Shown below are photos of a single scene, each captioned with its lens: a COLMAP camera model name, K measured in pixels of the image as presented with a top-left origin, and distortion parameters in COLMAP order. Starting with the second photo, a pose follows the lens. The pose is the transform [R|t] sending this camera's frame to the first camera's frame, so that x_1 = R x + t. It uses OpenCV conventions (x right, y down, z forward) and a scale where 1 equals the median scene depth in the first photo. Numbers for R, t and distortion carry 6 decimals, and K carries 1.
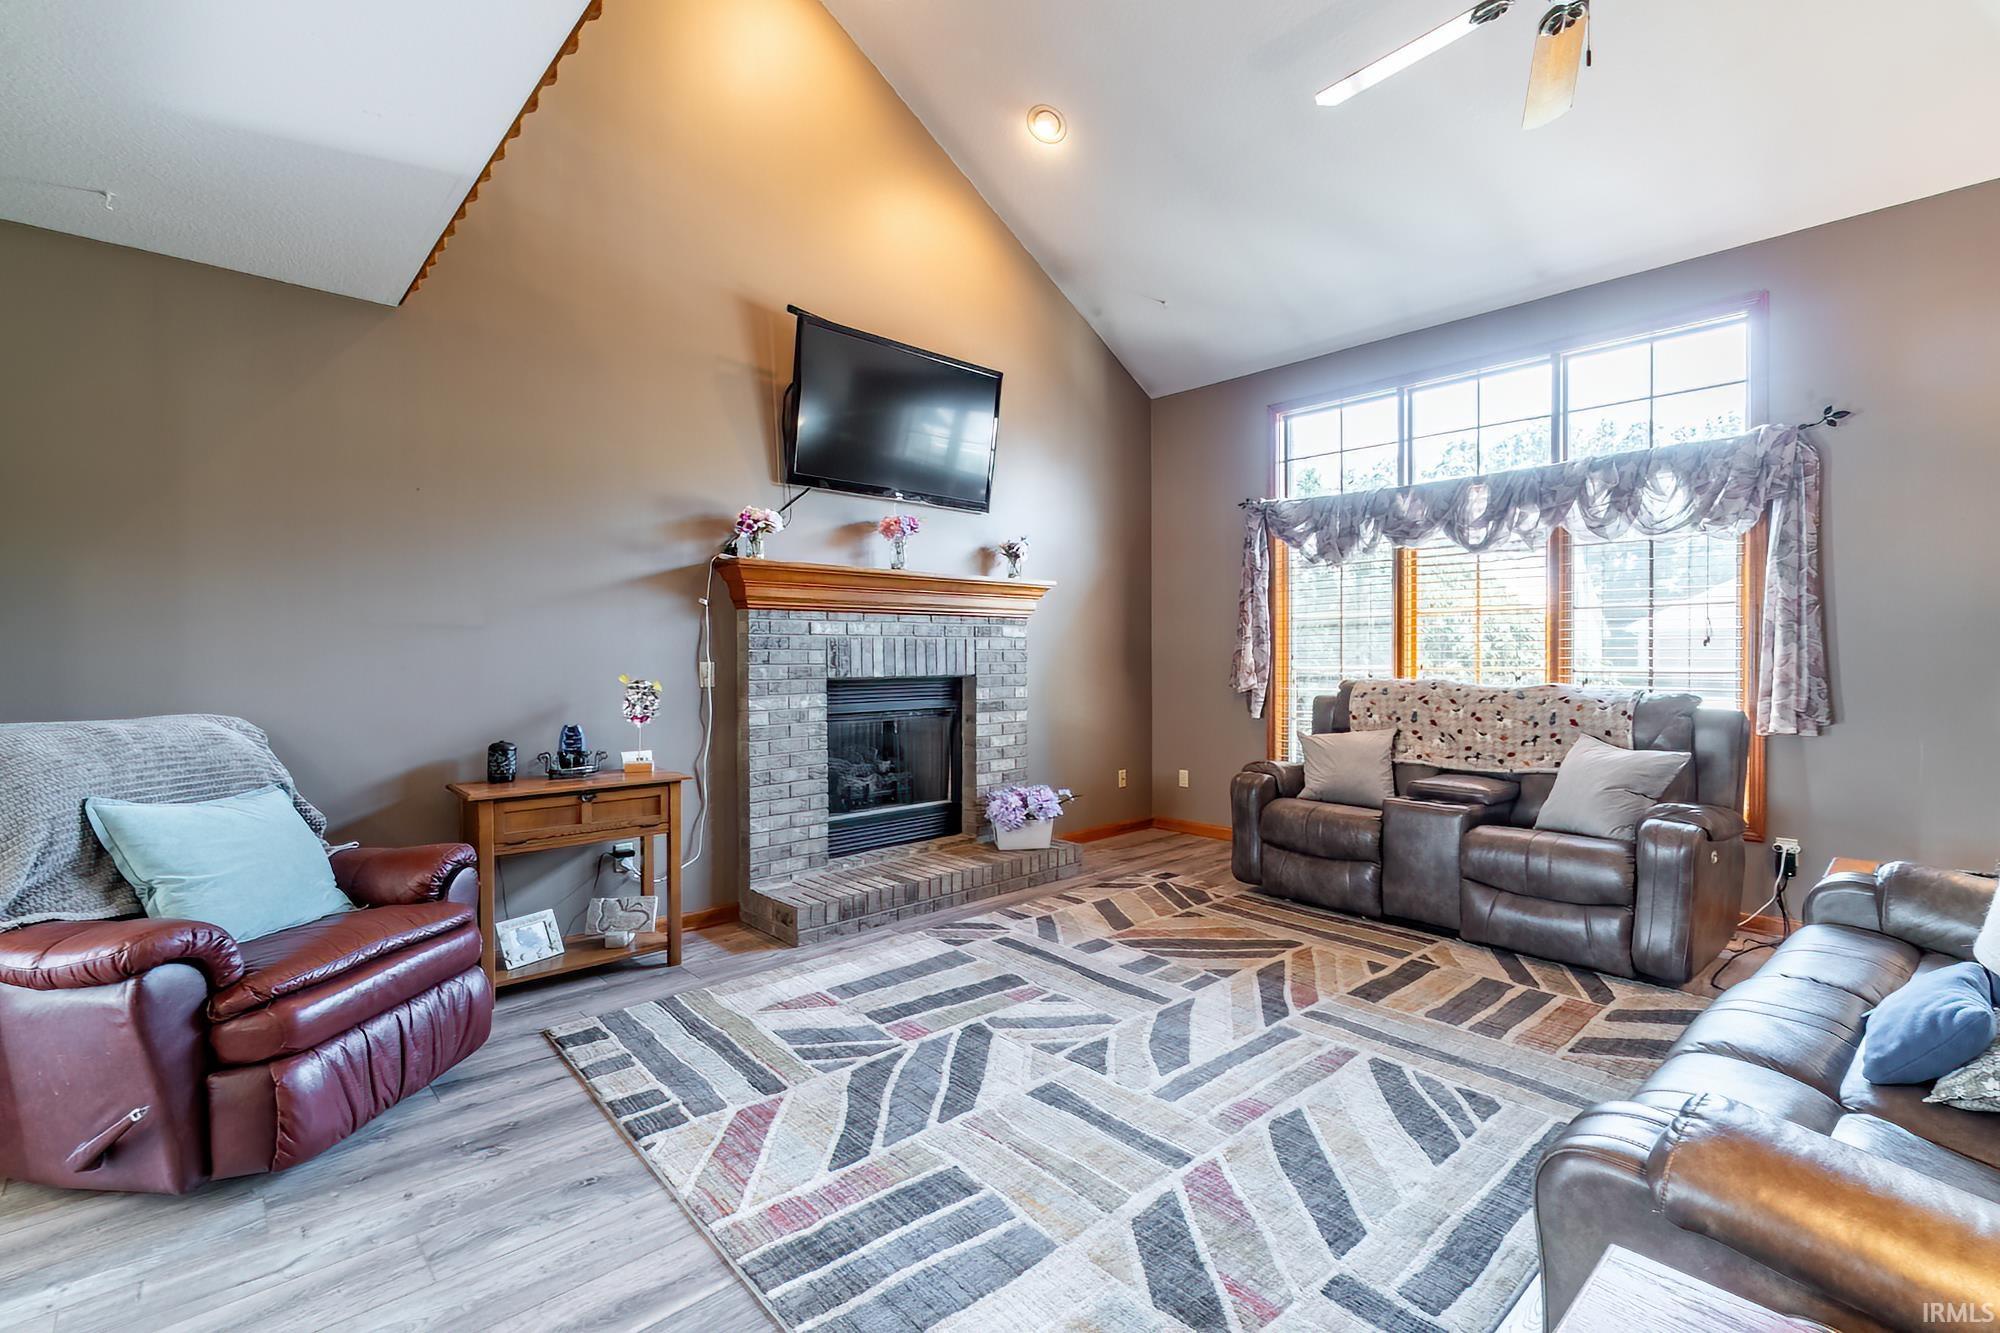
lens RADIAL K [[882.0, 0, 993.6], [0, 882.0, 657.5], [0, 0, 1]] dist [0.002706, 0.000094]
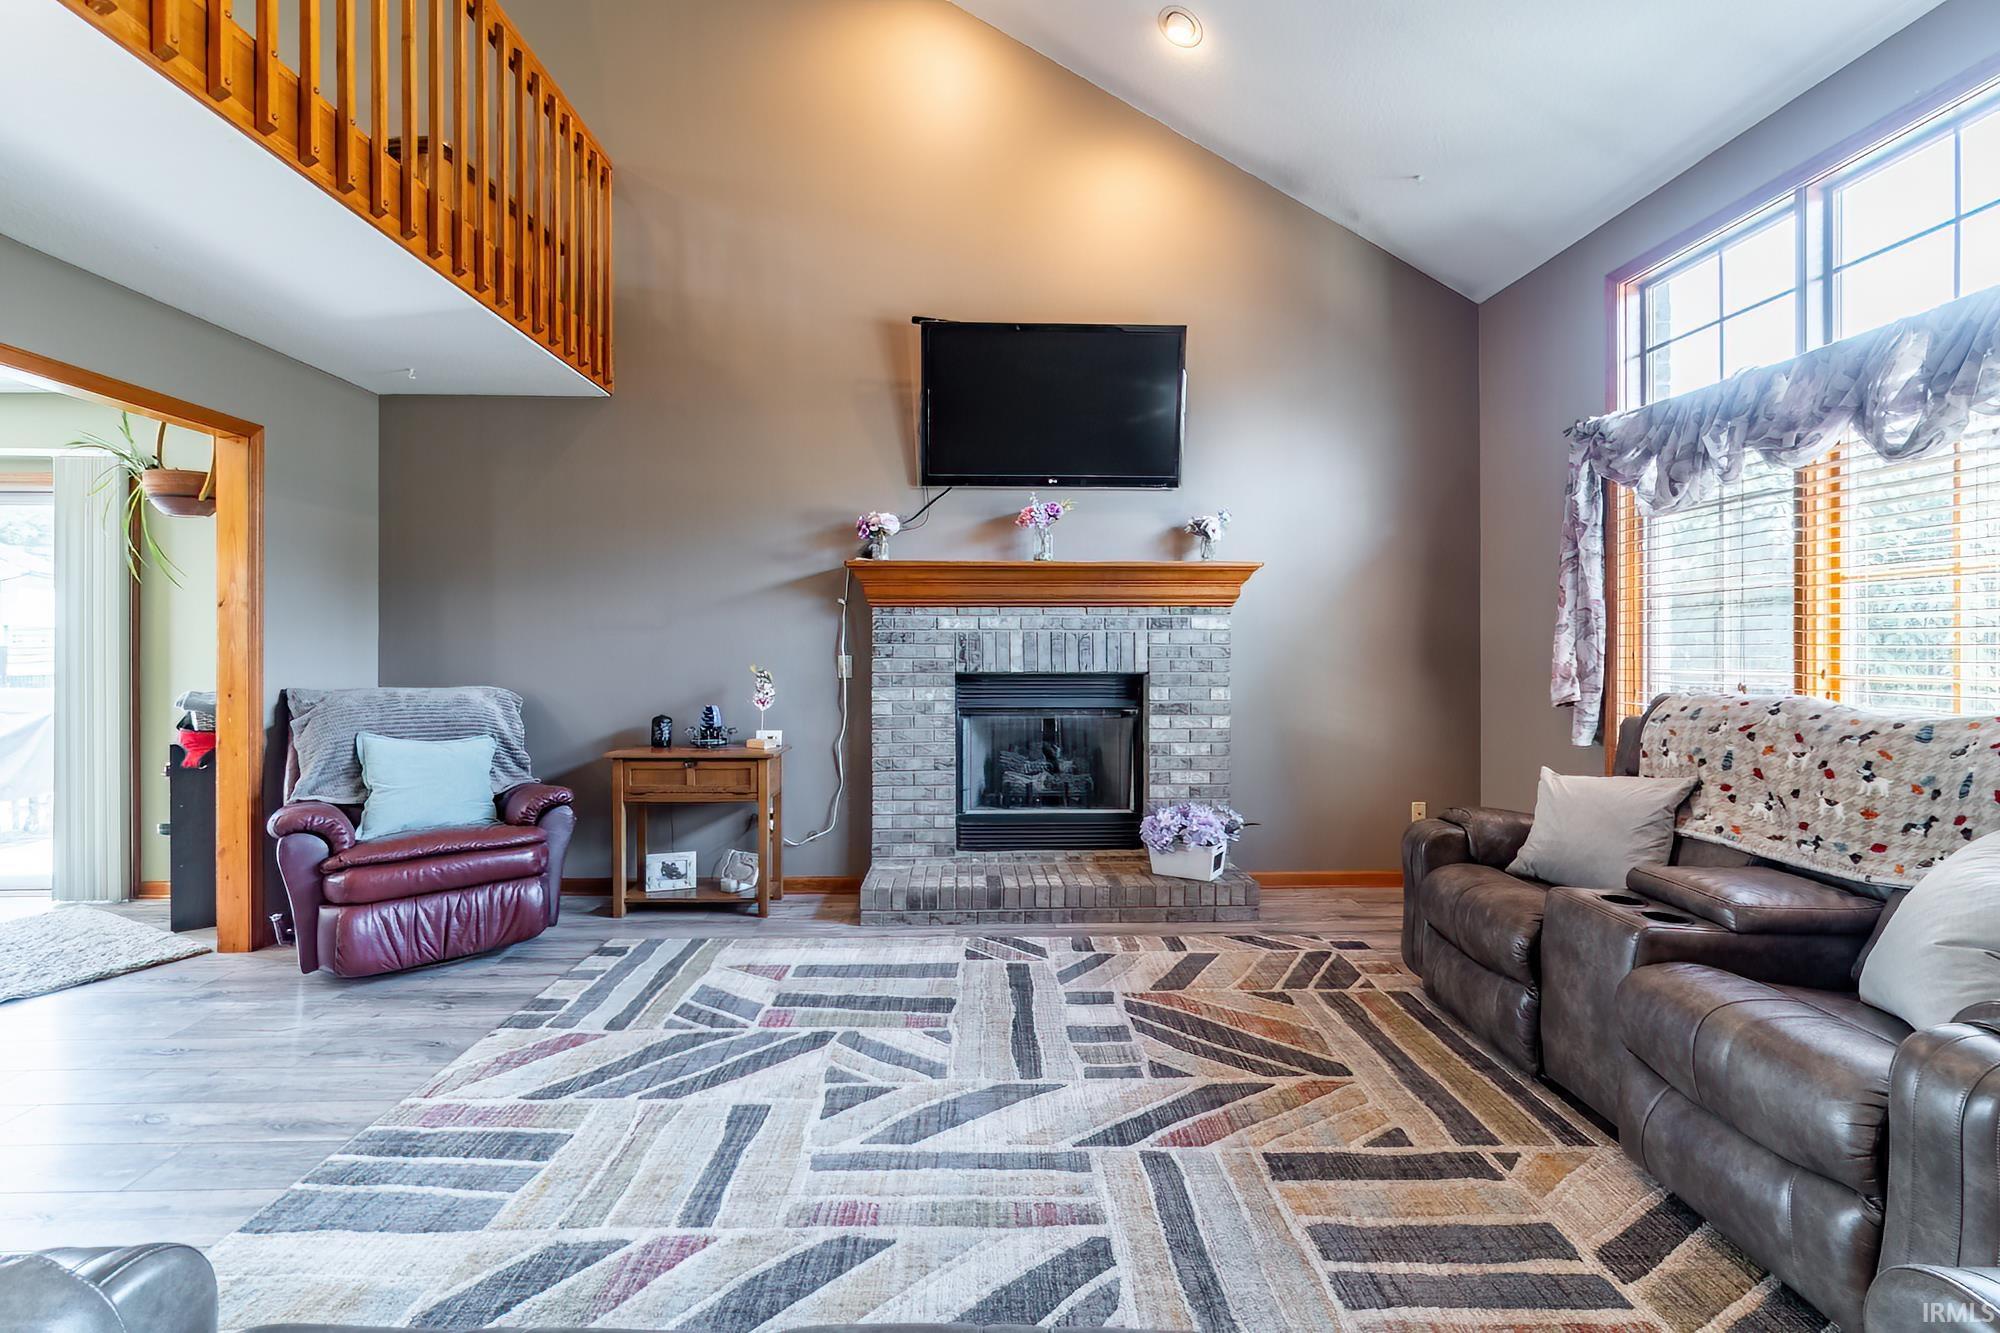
lens RADIAL K [[882.0, 0, 985.7], [0, 882.0, 638.1], [0, 0, 1]] dist [0.002706, 0.000094]
pose [[0.756916, -0.004114, -0.653499, 0.570190], [-0.004432, 0.999925, -0.011428, -0.004952], [0.653497, 0.011547, 0.756841, 0.287300]]
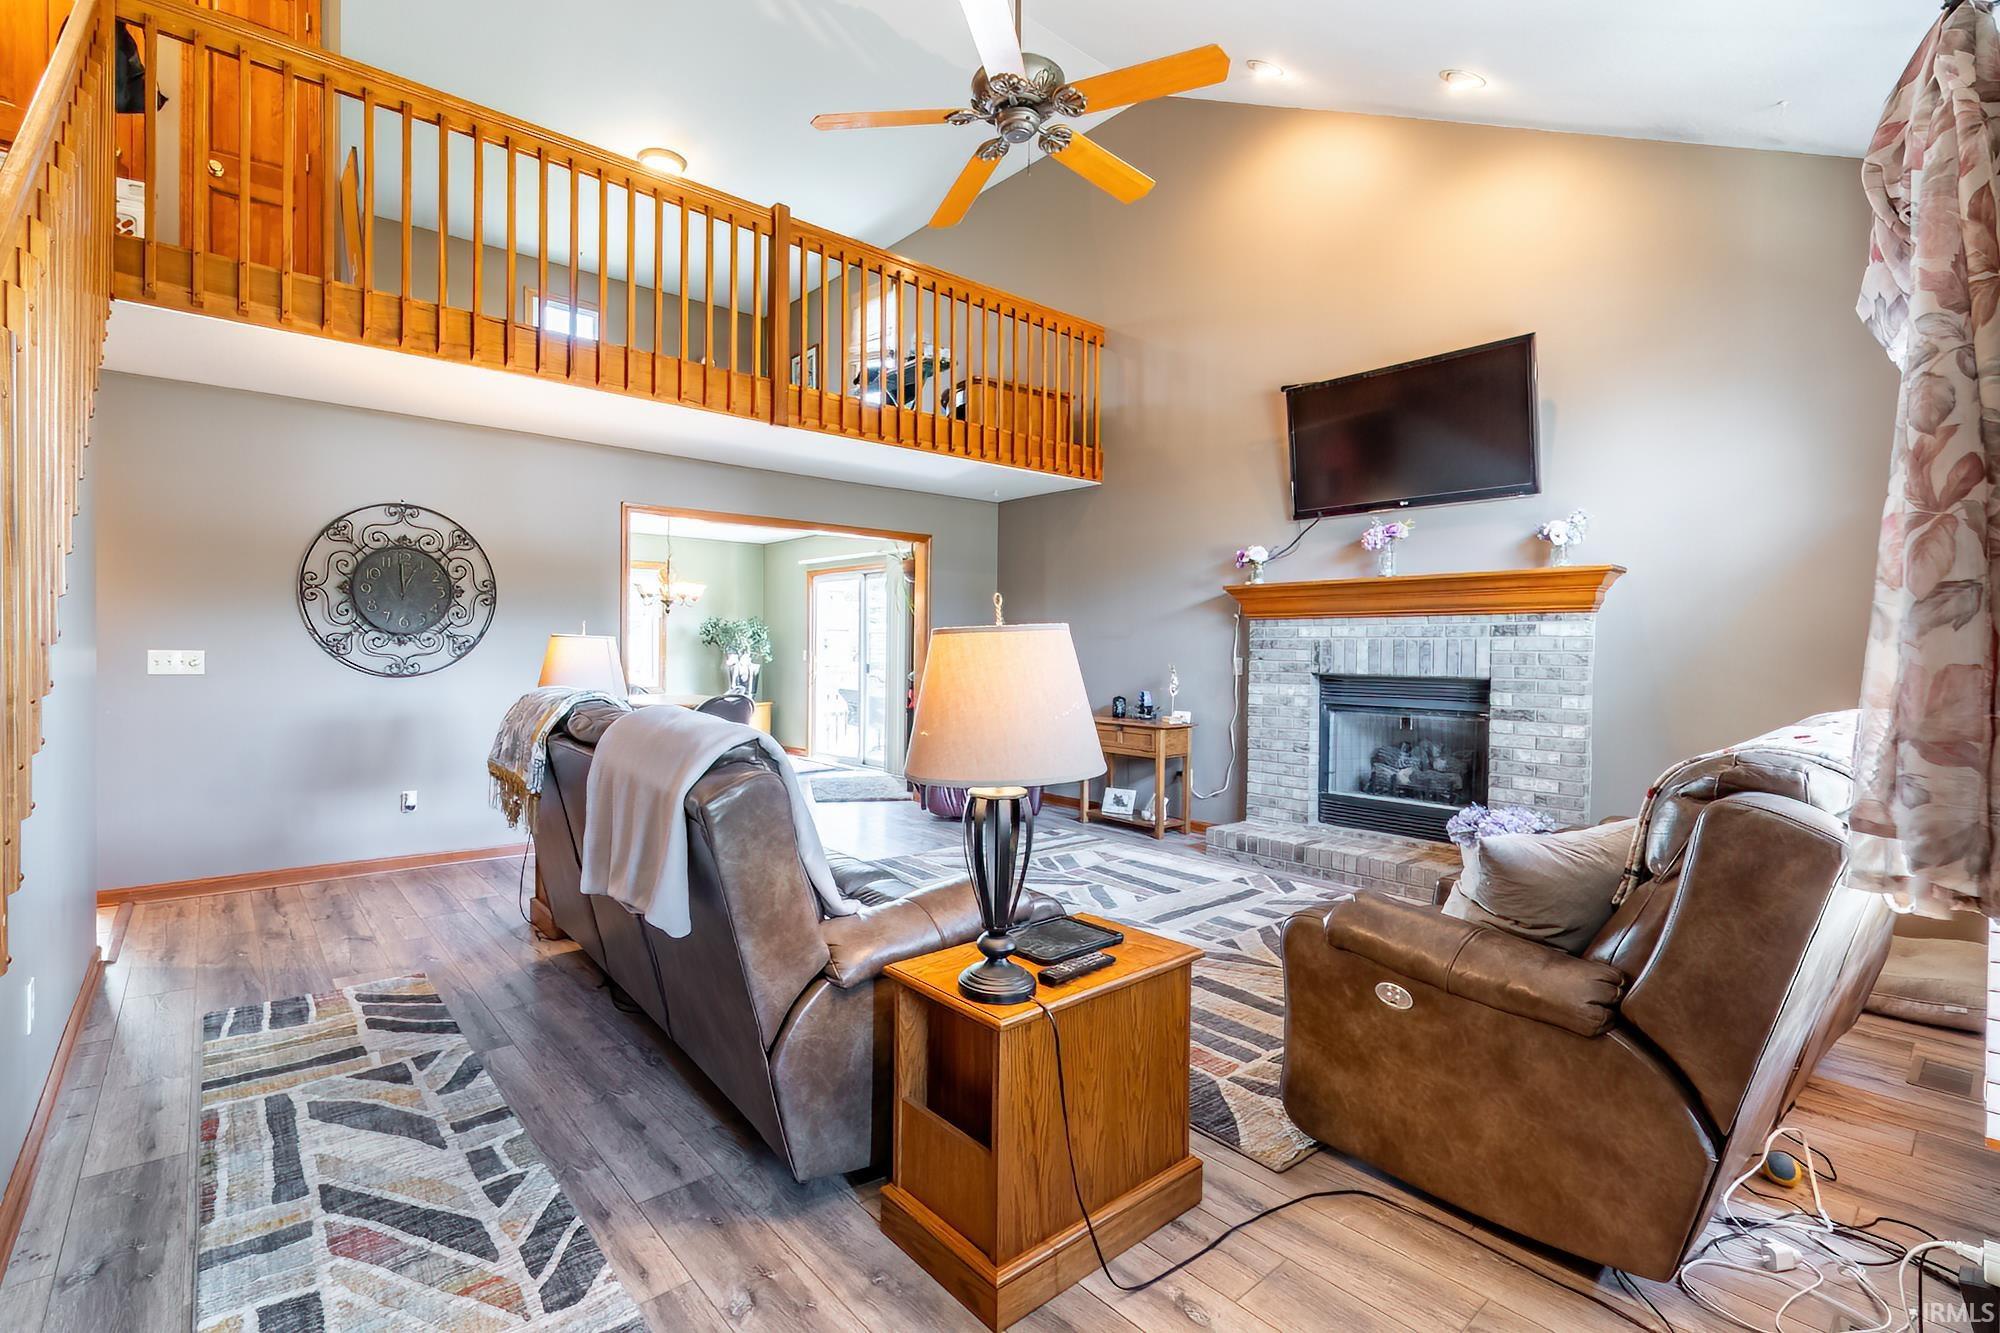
lens RADIAL K [[882.0, 0, 936.0], [0, 882.0, 656.8], [0, 0, 1]] dist [0.002706, 0.000094]
pose [[-0.052769, 0.007327, -0.998580, 1.215500], [-0.015672, 0.999844, 0.008165, -0.000996], [0.998484, 0.016081, -0.052646, 0.614594]]
